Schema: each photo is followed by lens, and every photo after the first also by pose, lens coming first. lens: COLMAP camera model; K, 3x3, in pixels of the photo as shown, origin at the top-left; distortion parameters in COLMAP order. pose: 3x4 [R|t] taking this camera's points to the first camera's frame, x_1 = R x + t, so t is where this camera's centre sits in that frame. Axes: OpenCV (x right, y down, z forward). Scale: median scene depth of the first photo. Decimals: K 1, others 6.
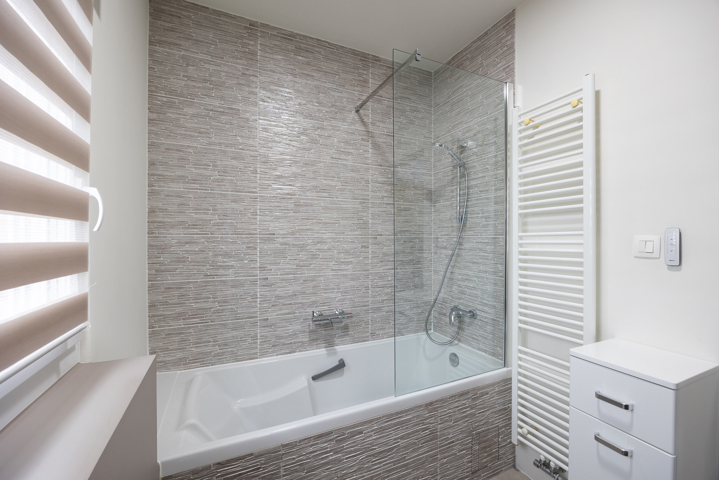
lens RADIAL K [[299.1, 0, 358.7], [0, 299.1, 242.7], [0, 0, 1]] dist [-0.008604, -0.000262]
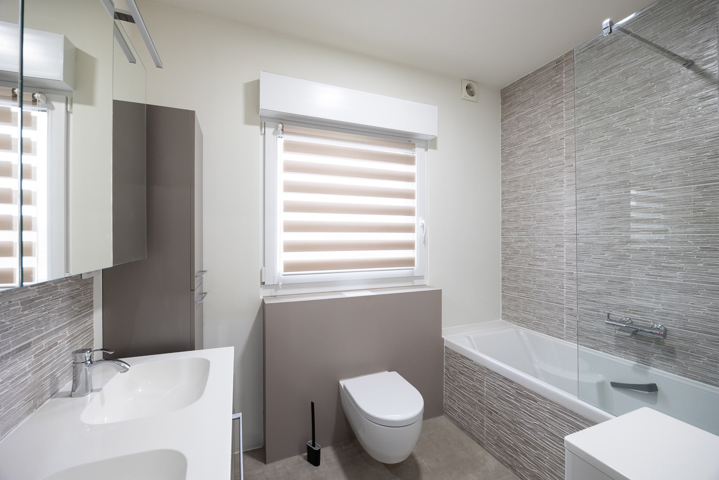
lens RADIAL K [[299.1, 0, 359.1], [0, 299.1, 238.2], [0, 0, 1]] dist [-0.008604, -0.000262]
pose [[-0.047768, -0.000653, -0.998858, 0.915410], [-0.002602, 0.999996, -0.000529, -0.011434], [0.998855, 0.002574, -0.047769, 0.257410]]
